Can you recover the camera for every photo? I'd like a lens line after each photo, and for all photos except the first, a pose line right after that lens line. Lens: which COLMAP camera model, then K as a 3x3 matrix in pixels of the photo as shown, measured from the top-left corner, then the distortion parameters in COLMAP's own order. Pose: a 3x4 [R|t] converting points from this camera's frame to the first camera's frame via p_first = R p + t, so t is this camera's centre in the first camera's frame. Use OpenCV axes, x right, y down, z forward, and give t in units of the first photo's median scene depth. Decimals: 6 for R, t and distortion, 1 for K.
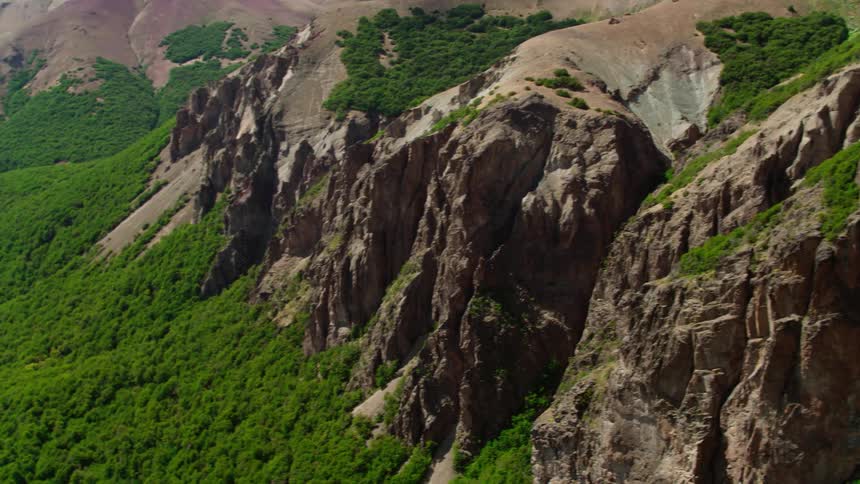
lens RADIAL K [[1211.8, 0, 430.0], [0, 1211.8, 242.0], [0, 0, 1]] dist [-0.099434, 0.141632]
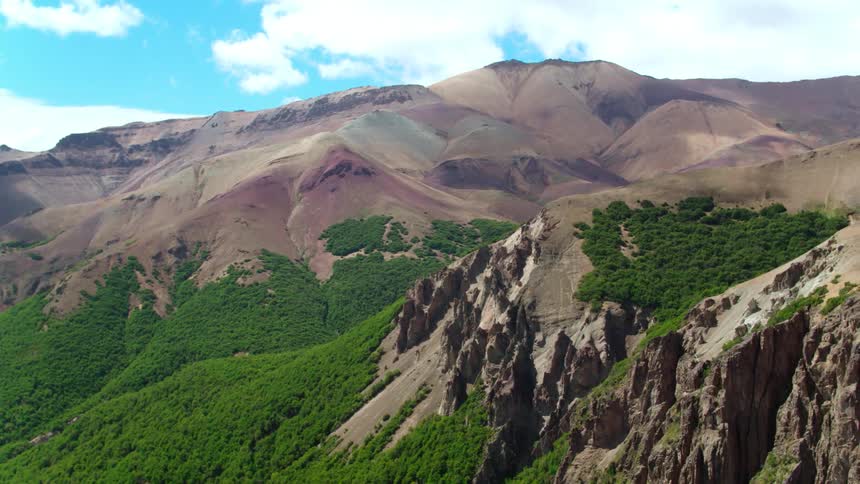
lens RADIAL K [[1211.8, 0, 430.0], [0, 1211.8, 242.0], [0, 0, 1]] dist [-0.099434, 0.141632]
pose [[0.999147, 0.002704, -0.041207, -0.159045], [-0.009324, 0.986858, -0.161318, 0.004613], [0.040229, 0.161565, 0.986042, 0.005504]]
